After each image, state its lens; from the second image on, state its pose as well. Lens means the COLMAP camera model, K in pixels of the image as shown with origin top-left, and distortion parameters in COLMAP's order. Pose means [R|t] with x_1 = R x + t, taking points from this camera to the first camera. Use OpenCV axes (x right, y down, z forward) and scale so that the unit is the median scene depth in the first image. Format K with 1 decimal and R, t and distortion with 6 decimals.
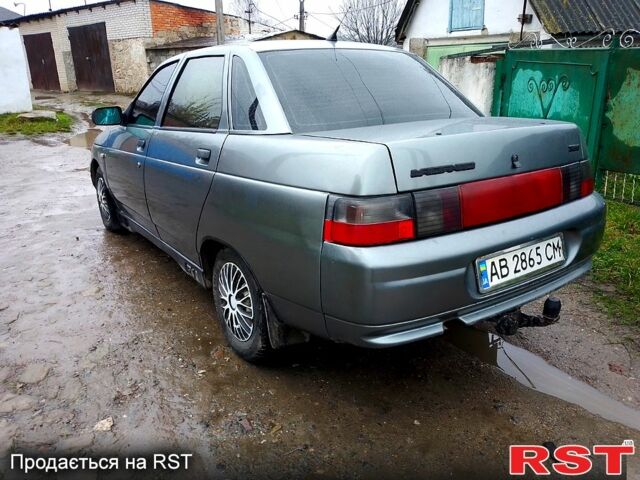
lens RADIAL K [[512.9, 0, 323.3], [0, 512.9, 244.6], [0, 0, 1]] dist [0.007326, 0.003854]
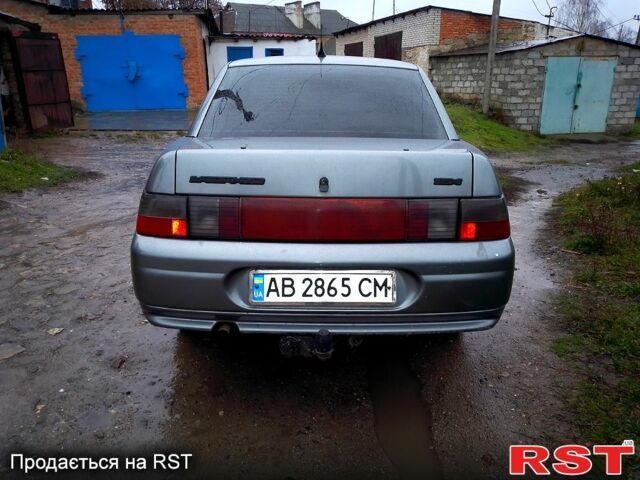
lens RADIAL K [[526.5, 0, 320.0], [0, 526.5, 240.0], [0, 0, 1]] dist [0.001504, -0.003111]
pose [[0.823764, 0.185279, -0.535802, 0.925535], [-0.198585, 0.979514, 0.033401, -0.090518], [0.531015, 0.078887, 0.843682, 0.162902]]
